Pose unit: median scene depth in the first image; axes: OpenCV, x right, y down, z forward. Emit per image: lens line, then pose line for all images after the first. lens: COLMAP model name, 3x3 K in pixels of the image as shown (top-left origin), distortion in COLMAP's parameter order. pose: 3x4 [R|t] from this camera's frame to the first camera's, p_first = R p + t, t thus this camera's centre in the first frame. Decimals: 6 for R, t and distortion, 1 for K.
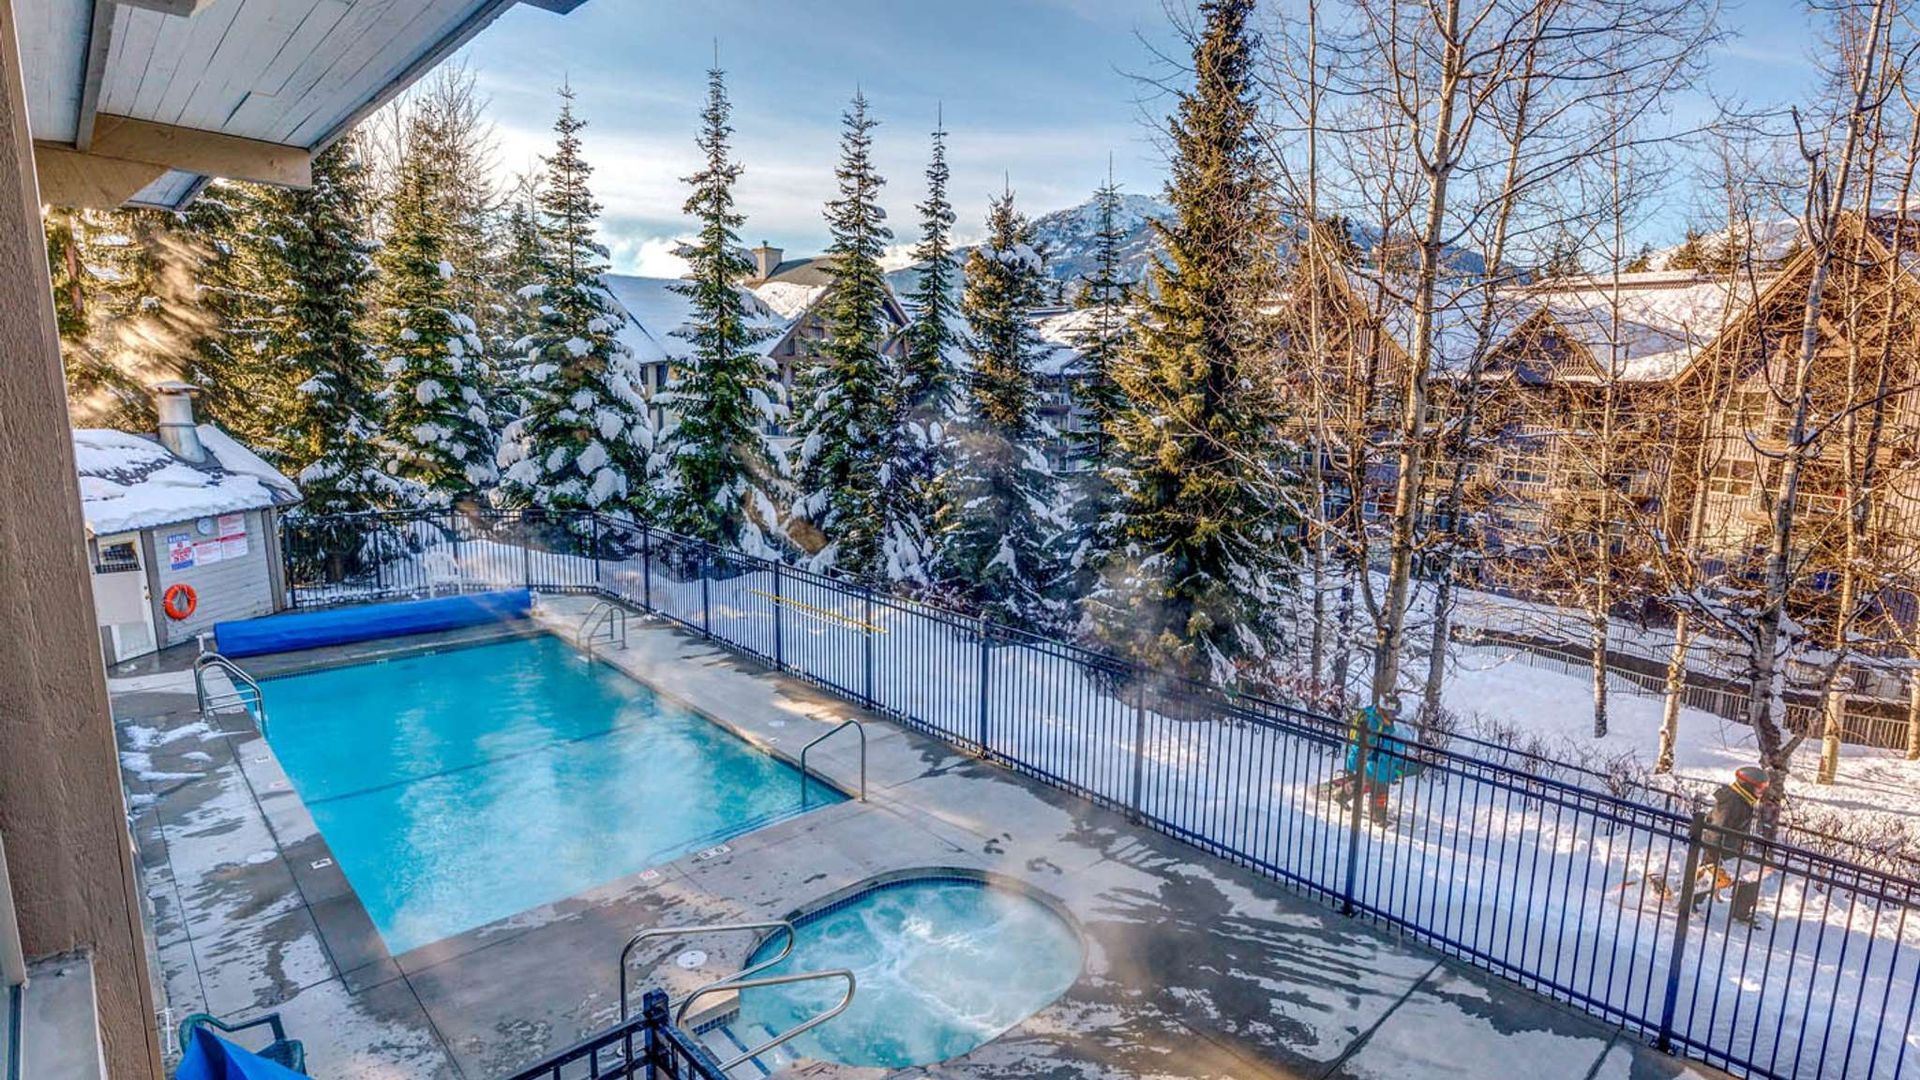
lens RADIAL K [[964.1, 0, 958.5], [0, 964.1, 543.6], [0, 0, 1]] dist [0.005790, 0.001274]
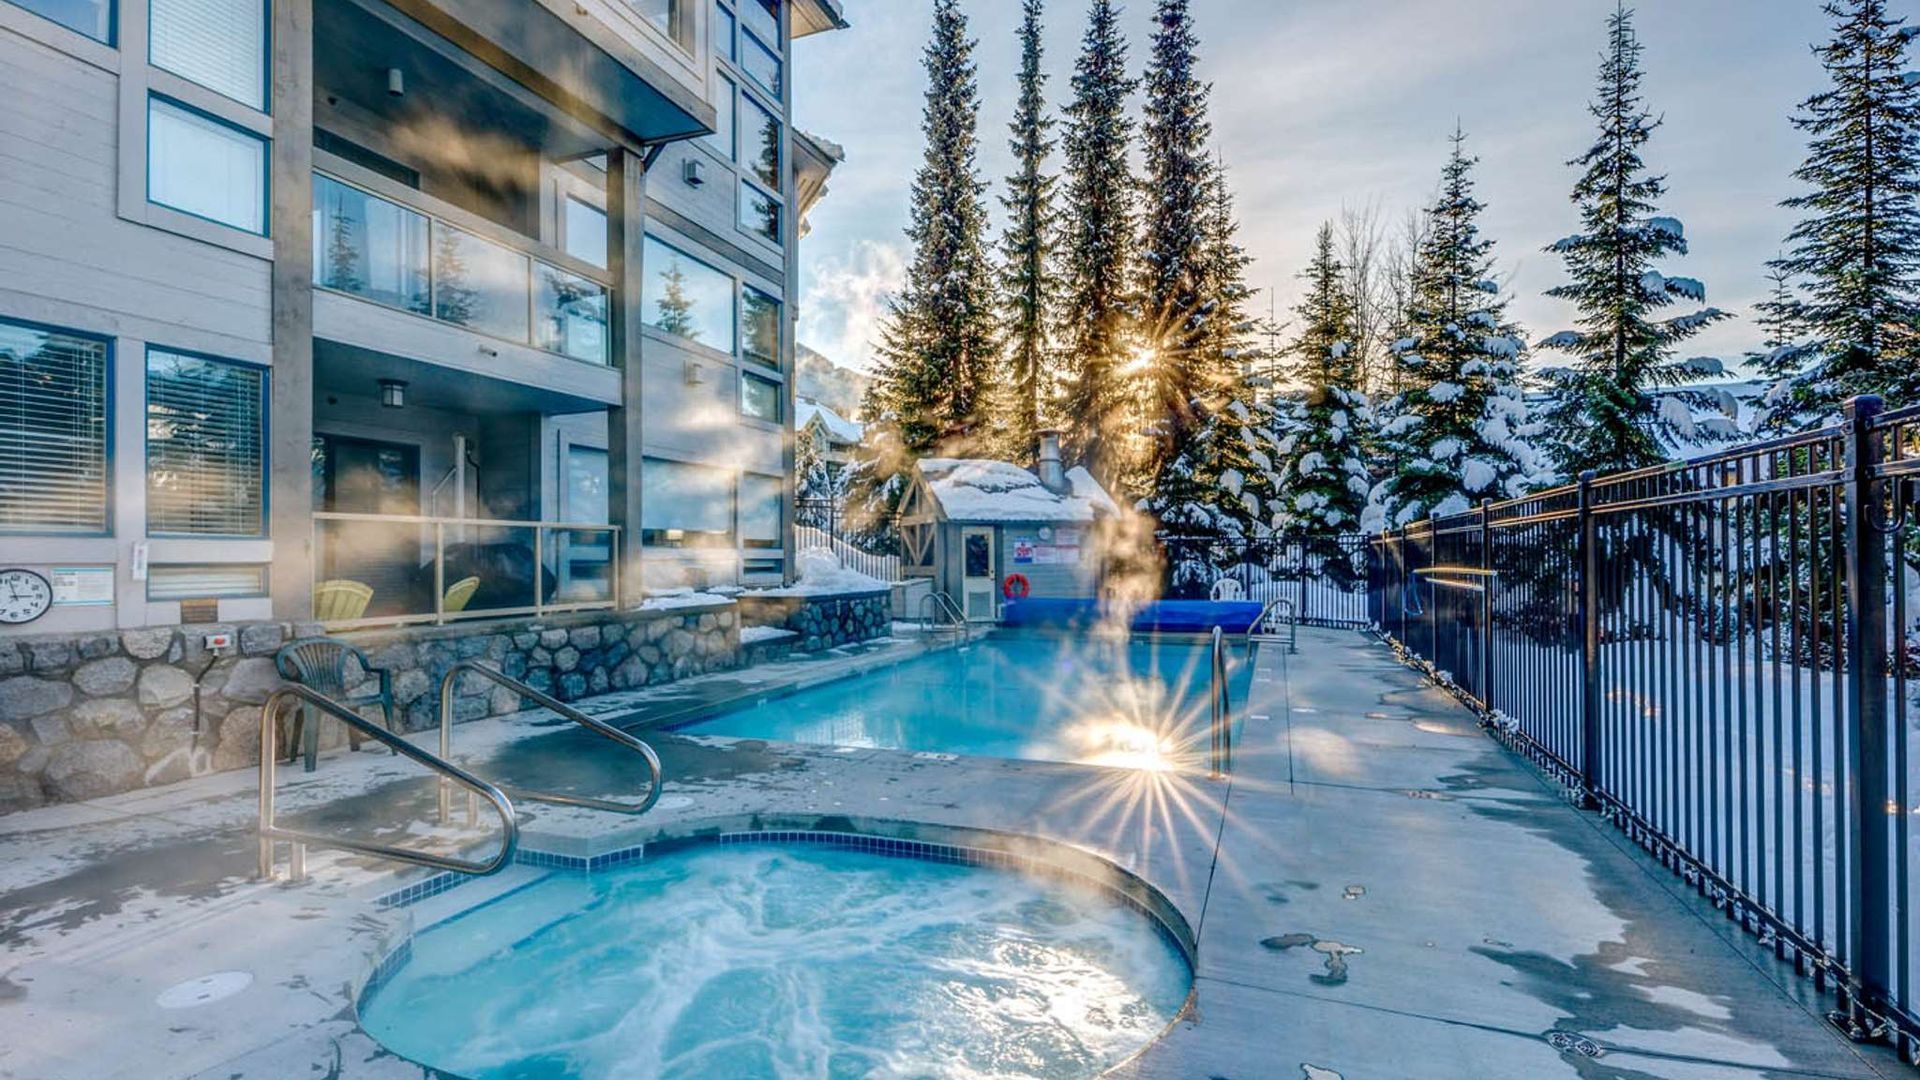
lens RADIAL K [[865.7, 0, 957.2], [0, 865.7, 547.7], [0, 0, 1]] dist [-0.003403, -0.001215]
pose [[0.451199, -0.029686, -0.891930, 0.117574], [-0.143182, 0.984091, -0.105185, 0.090667], [0.880862, 0.175167, 0.439770, 0.272753]]
